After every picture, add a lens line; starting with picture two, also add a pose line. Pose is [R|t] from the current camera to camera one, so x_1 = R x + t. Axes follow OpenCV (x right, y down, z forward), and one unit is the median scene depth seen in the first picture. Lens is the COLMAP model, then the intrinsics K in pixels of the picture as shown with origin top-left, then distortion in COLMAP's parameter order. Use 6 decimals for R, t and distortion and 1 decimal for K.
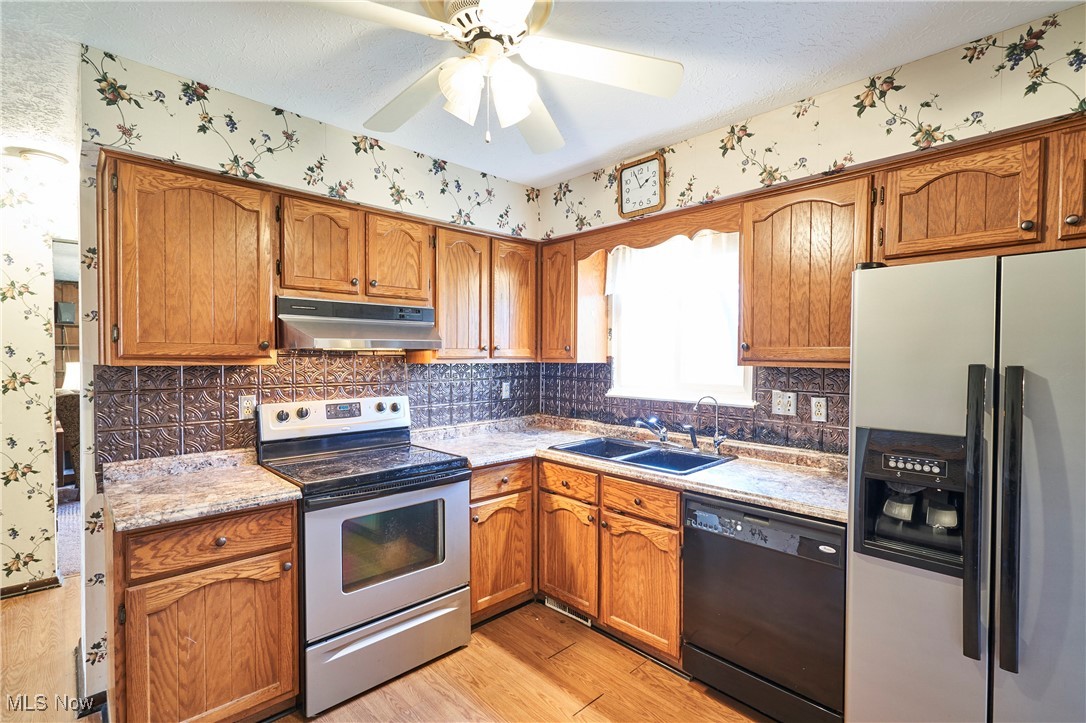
lens RADIAL K [[505.5, 0, 543.7], [0, 505.5, 365.4], [0, 0, 1]] dist [-0.001441, 0.000694]
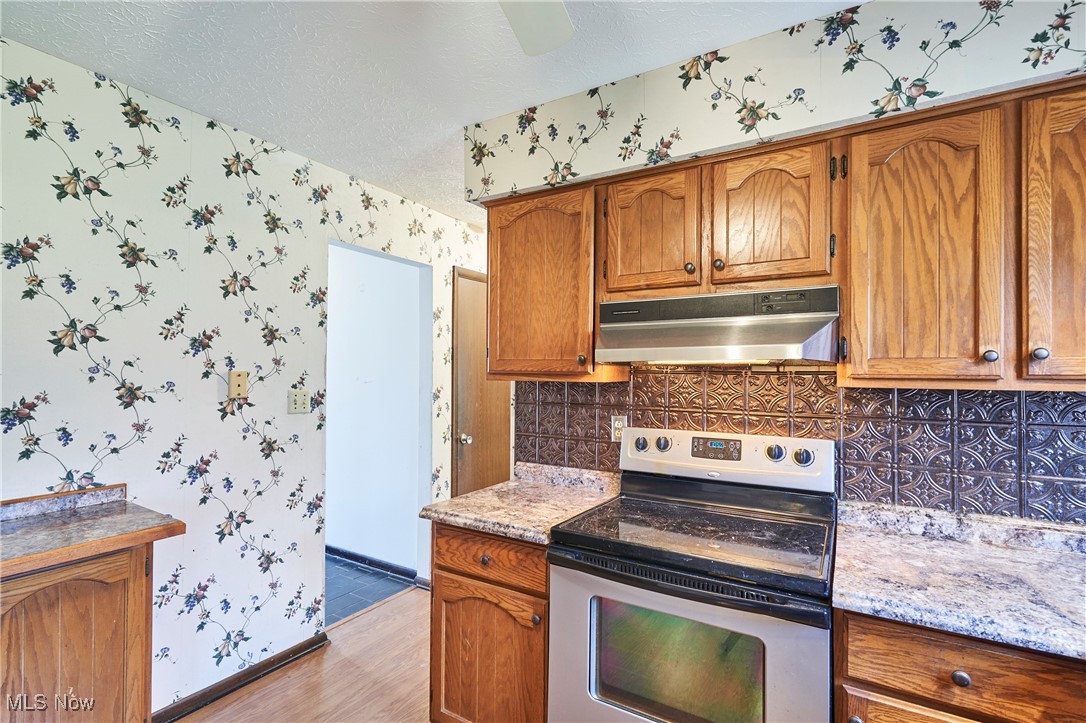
lens RADIAL K [[505.5, 0, 541.2], [0, 505.5, 364.9], [0, 0, 1]] dist [-0.001441, 0.000694]
pose [[0.259006, -0.013201, -0.965785, 0.266067], [-0.023307, 0.999530, -0.019913, -0.010829], [0.965594, 0.027667, 0.258577, 0.644256]]
